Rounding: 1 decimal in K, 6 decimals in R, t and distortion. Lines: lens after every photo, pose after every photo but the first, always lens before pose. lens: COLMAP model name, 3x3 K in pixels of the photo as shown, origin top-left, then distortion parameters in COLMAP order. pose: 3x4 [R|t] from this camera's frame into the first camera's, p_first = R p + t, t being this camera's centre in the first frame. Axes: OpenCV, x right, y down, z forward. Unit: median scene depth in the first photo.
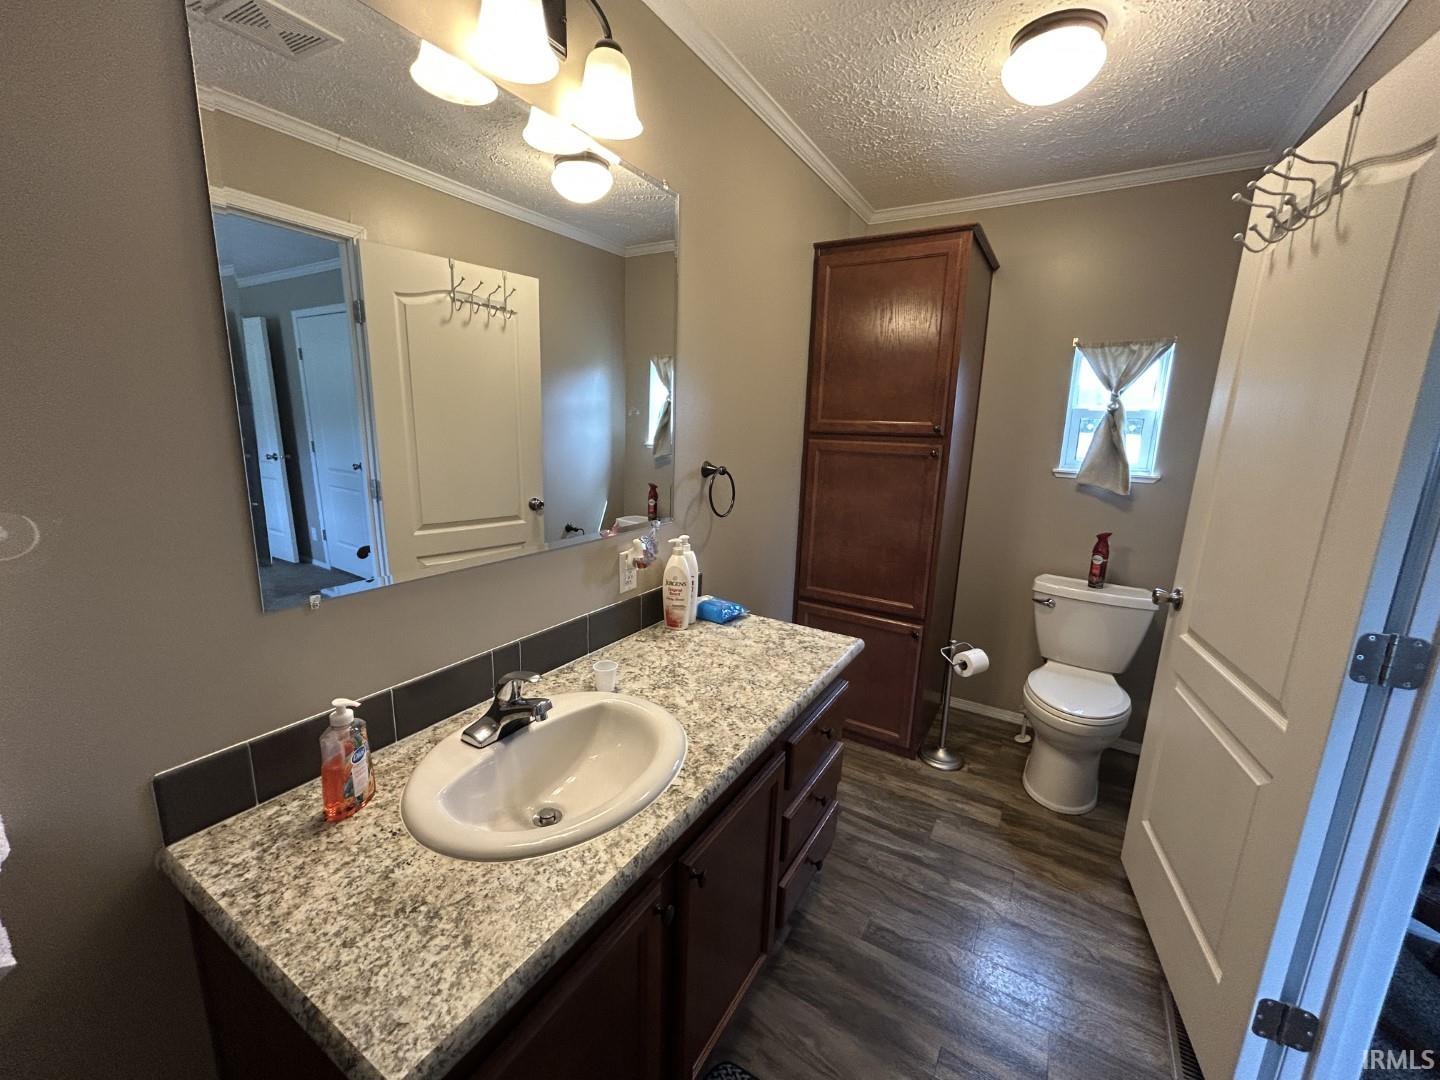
lens RADIAL K [[580.1, 0, 717.7], [0, 580.1, 541.3], [0, 0, 1]] dist [-0.003203, 0.000336]
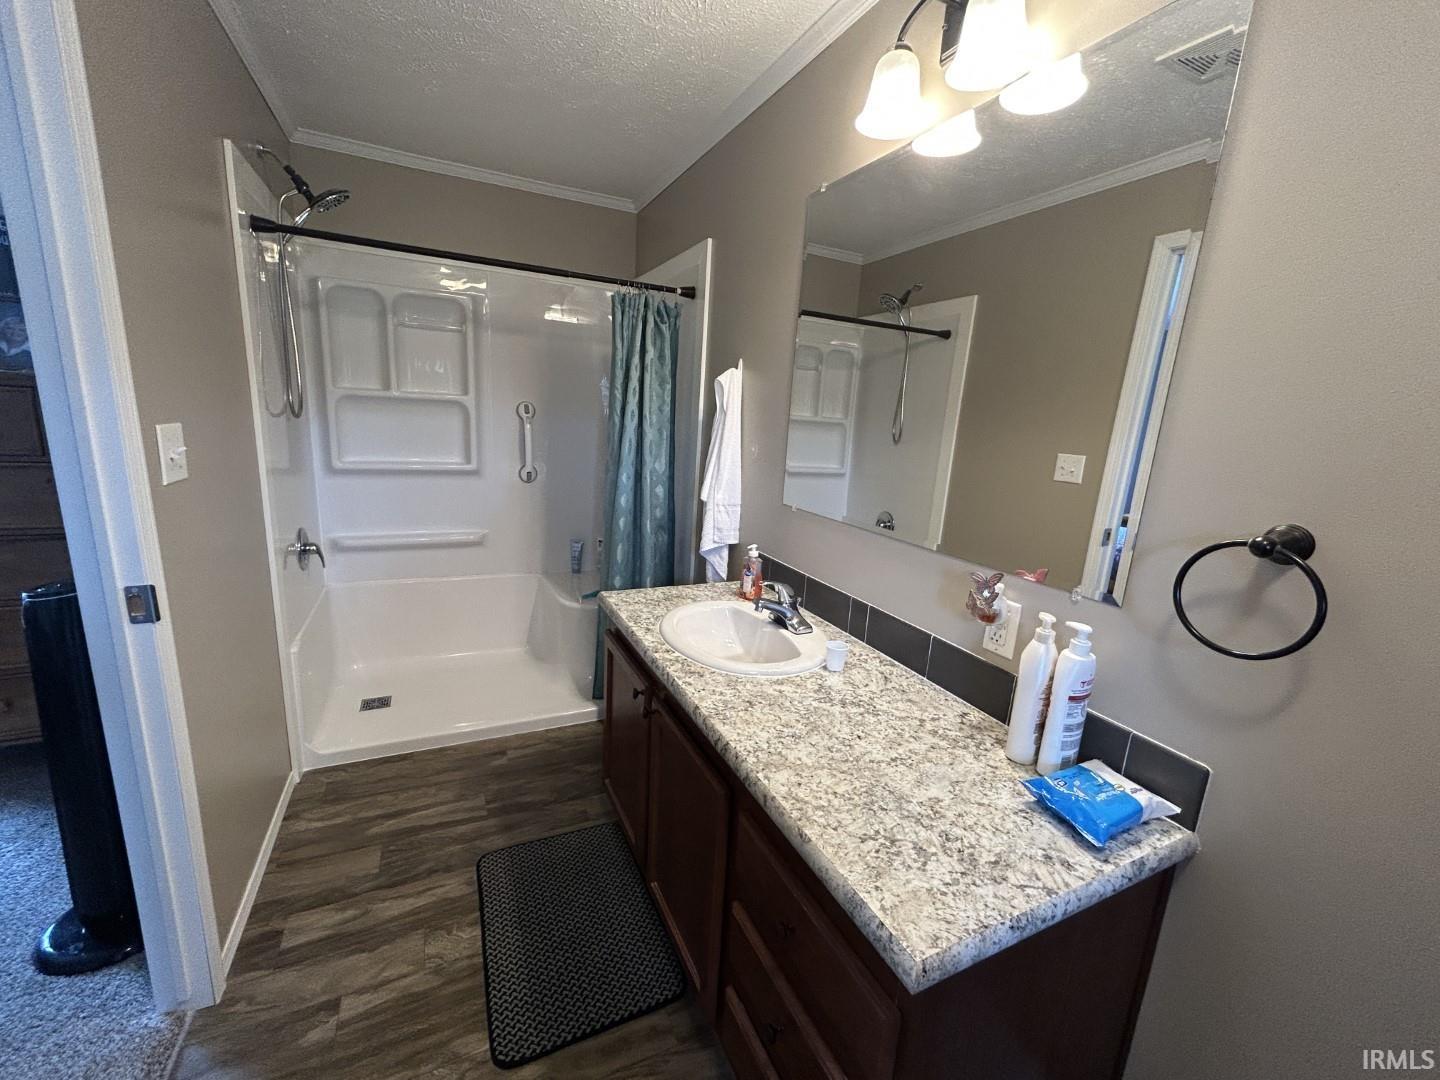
lens RADIAL K [[580.1, 0, 717.7], [0, 580.1, 541.3], [0, 0, 1]] dist [-0.003203, 0.000336]
pose [[-0.545462, 0.119719, -0.829541, 0.685802], [-0.243959, 0.924212, 0.293797, -0.190656], [0.801845, 0.362629, -0.474916, 1.115107]]
